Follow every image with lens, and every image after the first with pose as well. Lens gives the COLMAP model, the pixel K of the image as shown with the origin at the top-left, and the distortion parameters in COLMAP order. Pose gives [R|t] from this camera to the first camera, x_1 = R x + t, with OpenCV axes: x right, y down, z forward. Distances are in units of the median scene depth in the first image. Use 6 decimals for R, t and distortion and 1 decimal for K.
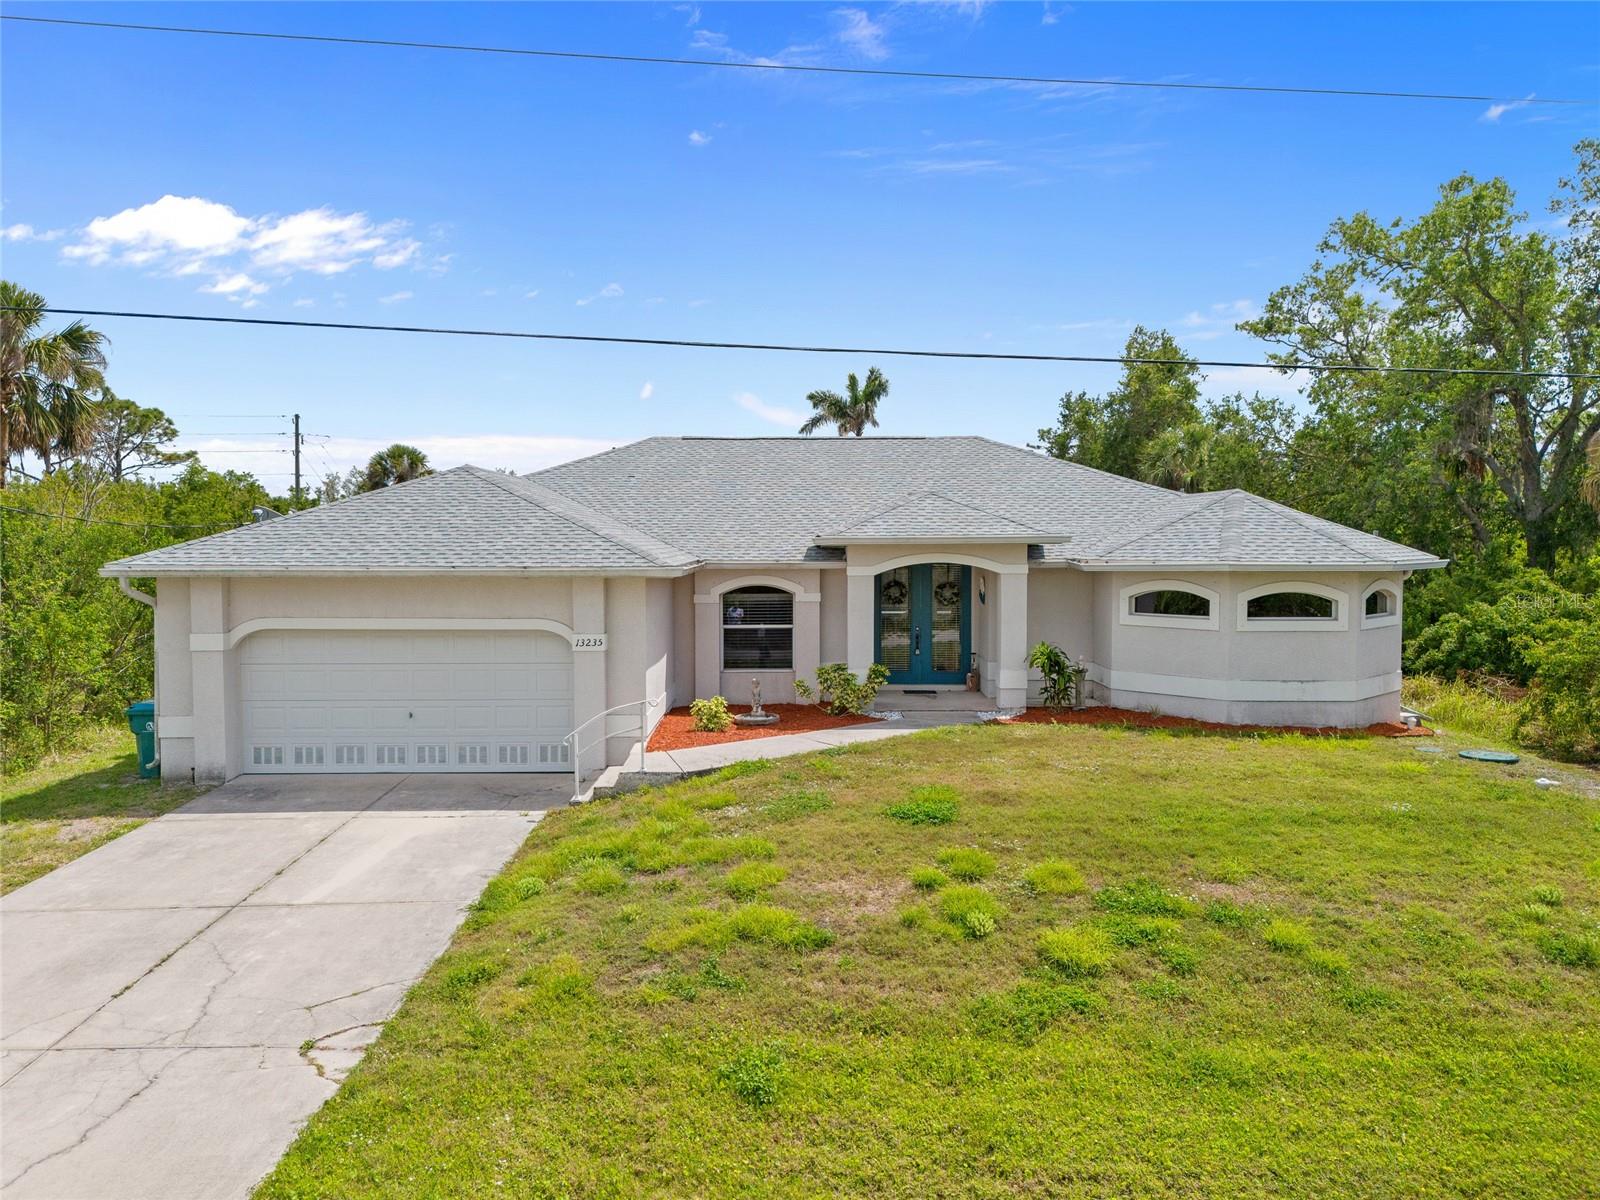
lens RADIAL K [[1187.8, 0, 800.0], [0, 1187.8, 600.0], [0, 0, 1]] dist [0.025800, -0.001484]
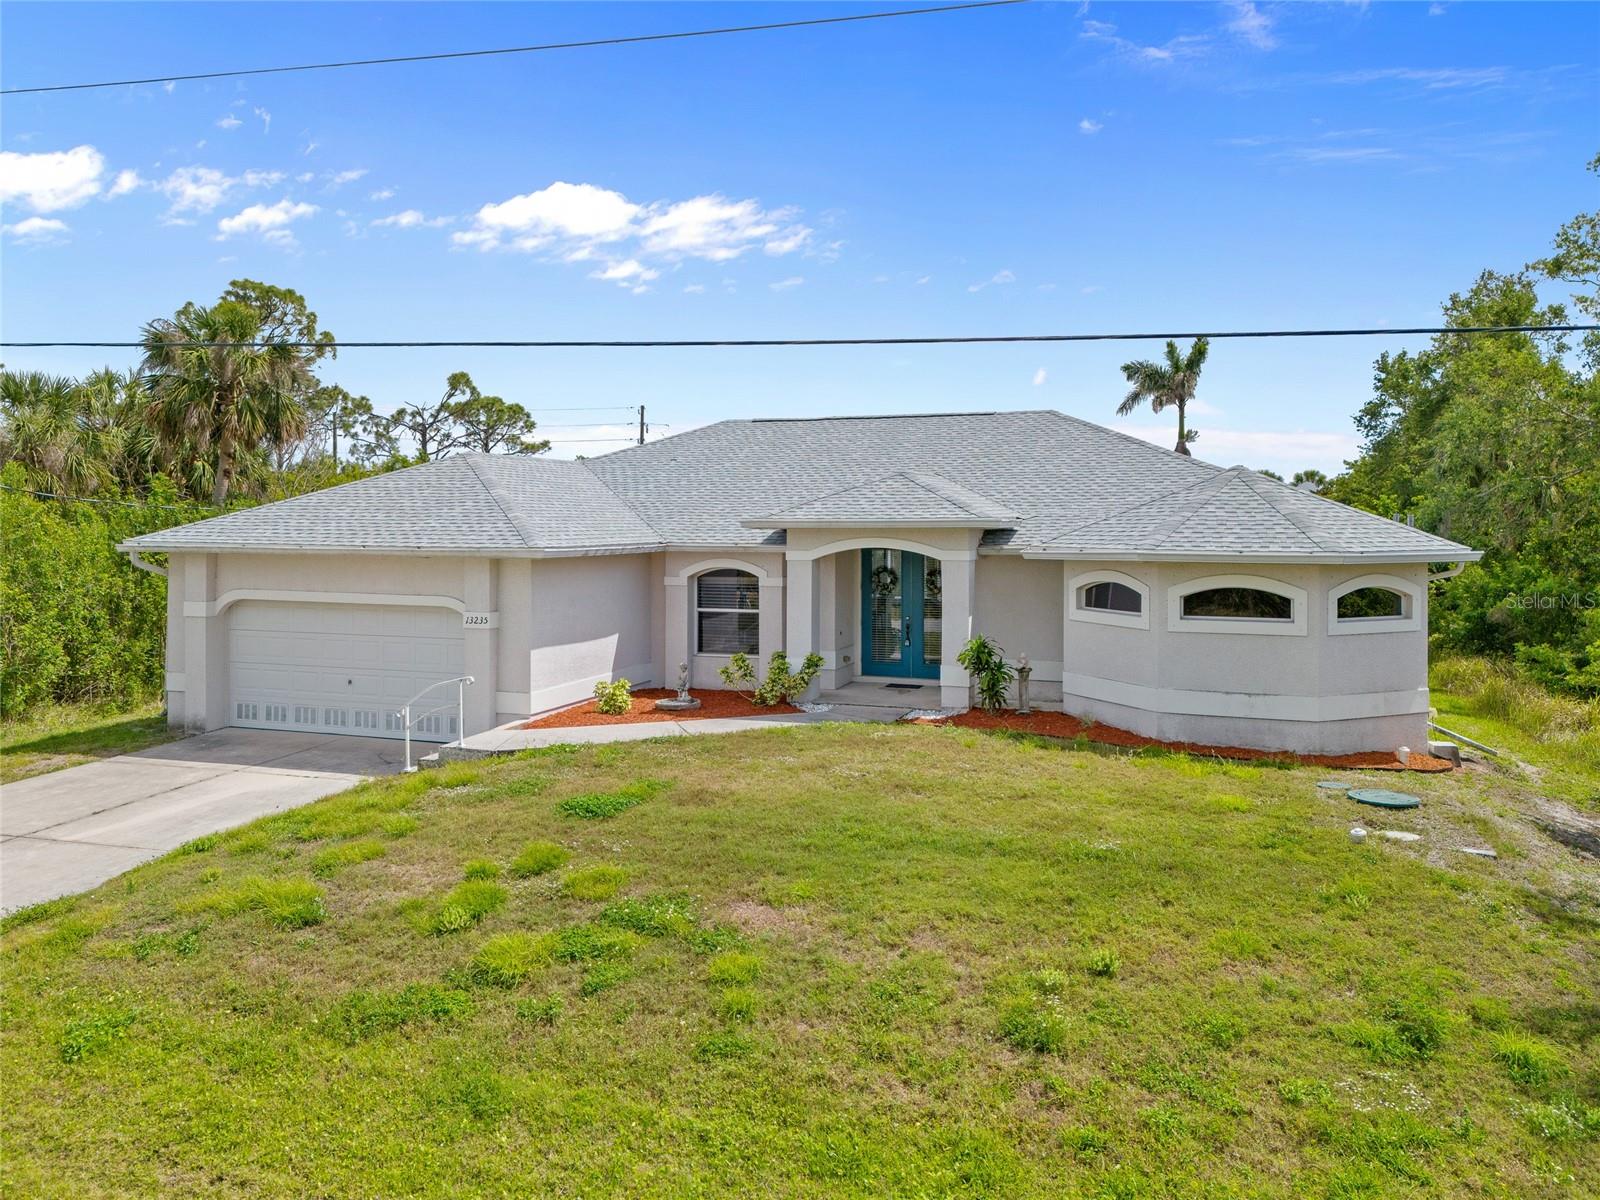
lens RADIAL K [[1219.4, 0, 800.0], [0, 1219.4, 519.2], [0, 0, 1]] dist [0.018788, 0.000741]
pose [[0.939407, 0.003745, -0.342783, 0.412251], [-0.021831, 0.998564, -0.048919, -0.005647], [0.342108, 0.053438, 0.938140, 0.079053]]
